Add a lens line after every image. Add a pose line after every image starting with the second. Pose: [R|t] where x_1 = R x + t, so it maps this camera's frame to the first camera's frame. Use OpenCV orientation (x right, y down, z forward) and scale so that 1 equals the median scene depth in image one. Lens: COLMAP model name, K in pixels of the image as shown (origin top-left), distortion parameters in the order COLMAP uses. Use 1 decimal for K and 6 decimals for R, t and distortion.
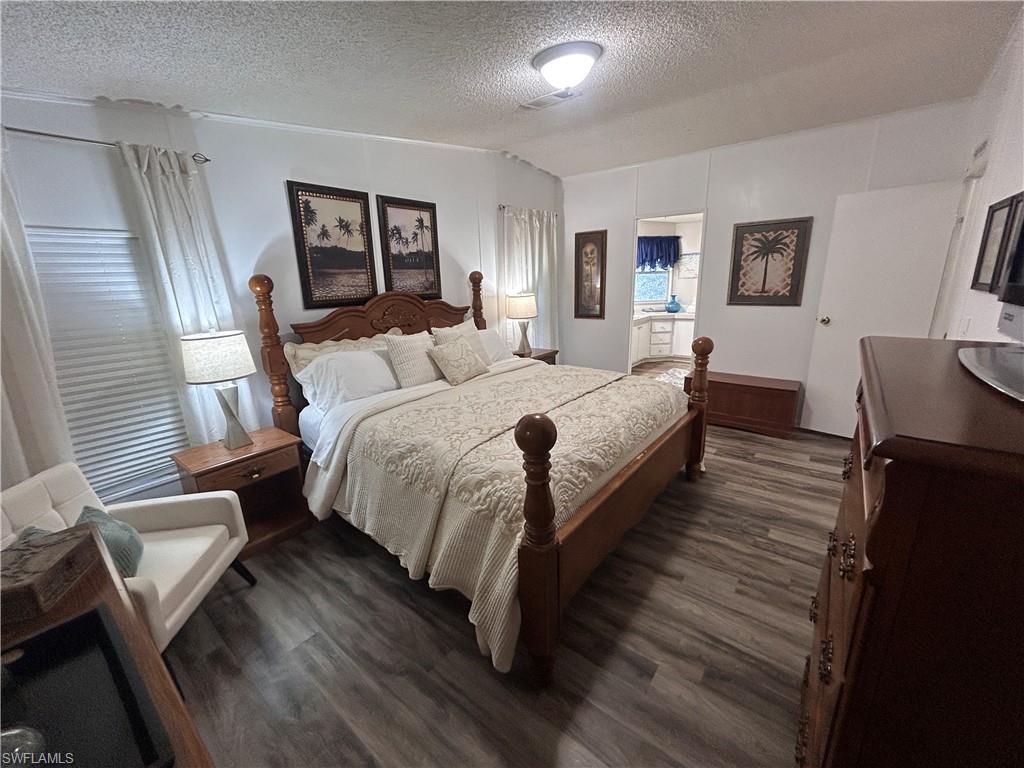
lens RADIAL K [[413.0, 0, 512.0], [0, 413.0, 384.0], [0, 0, 1]] dist [-0.000585, 0.000339]
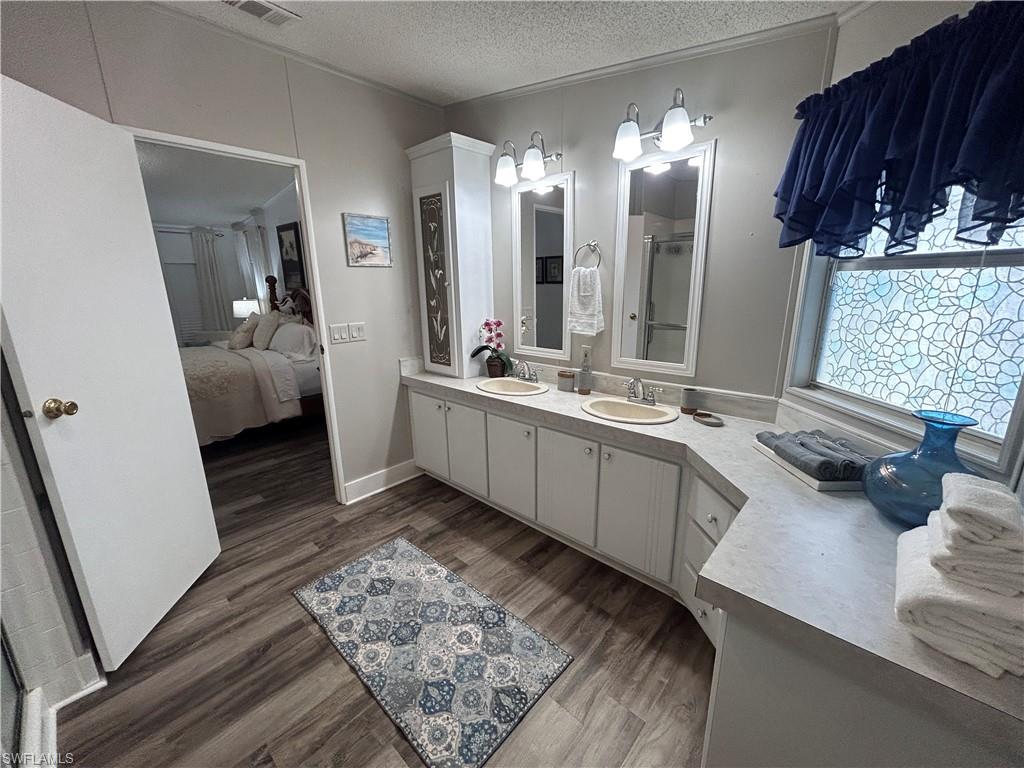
lens RADIAL K [[413.0, 0, 512.0], [0, 413.0, 384.0], [0, 0, 1]] dist [-0.000585, 0.000339]
pose [[-0.071511, 0.271922, -0.959659, 1.212255], [-0.235678, 0.930272, 0.281157, -0.520721], [0.969197, 0.246276, -0.002438, 1.917637]]
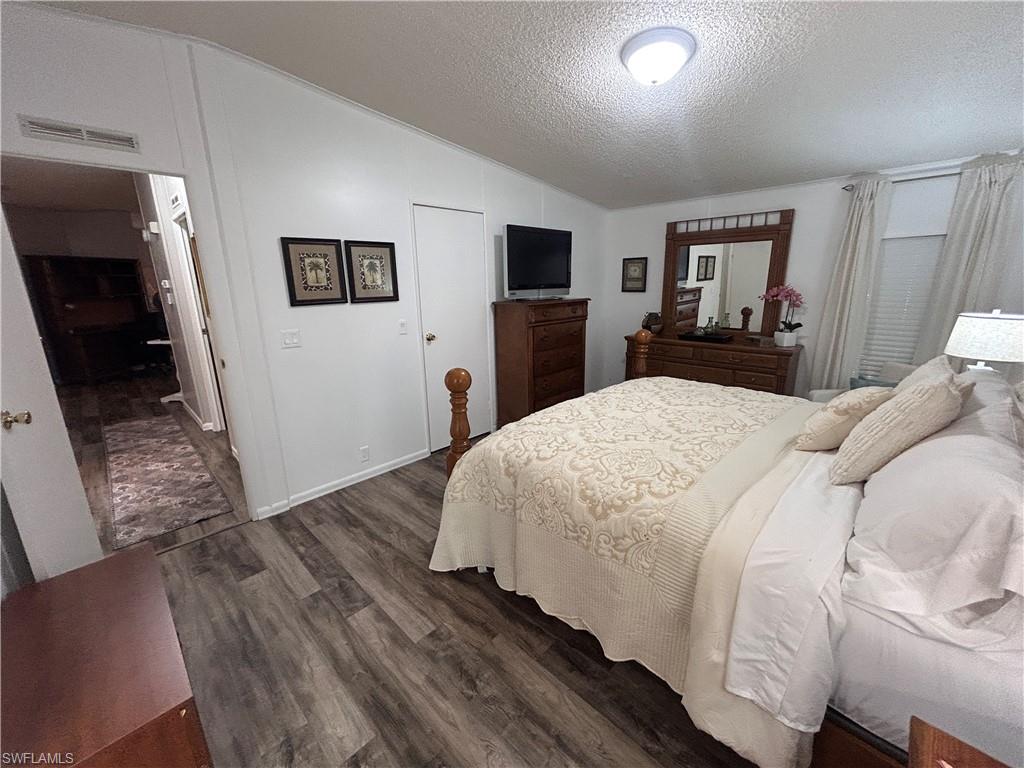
lens RADIAL K [[409.6, 0, 512.0], [0, 409.6, 384.0], [0, 0, 1]] dist [-0.001916, 0.000123]
pose [[-0.993255, 0.022252, 0.113796, 0.250614], [0.074547, 0.874247, 0.479723, -0.387420], [-0.088811, 0.484971, -0.870009, 1.468316]]
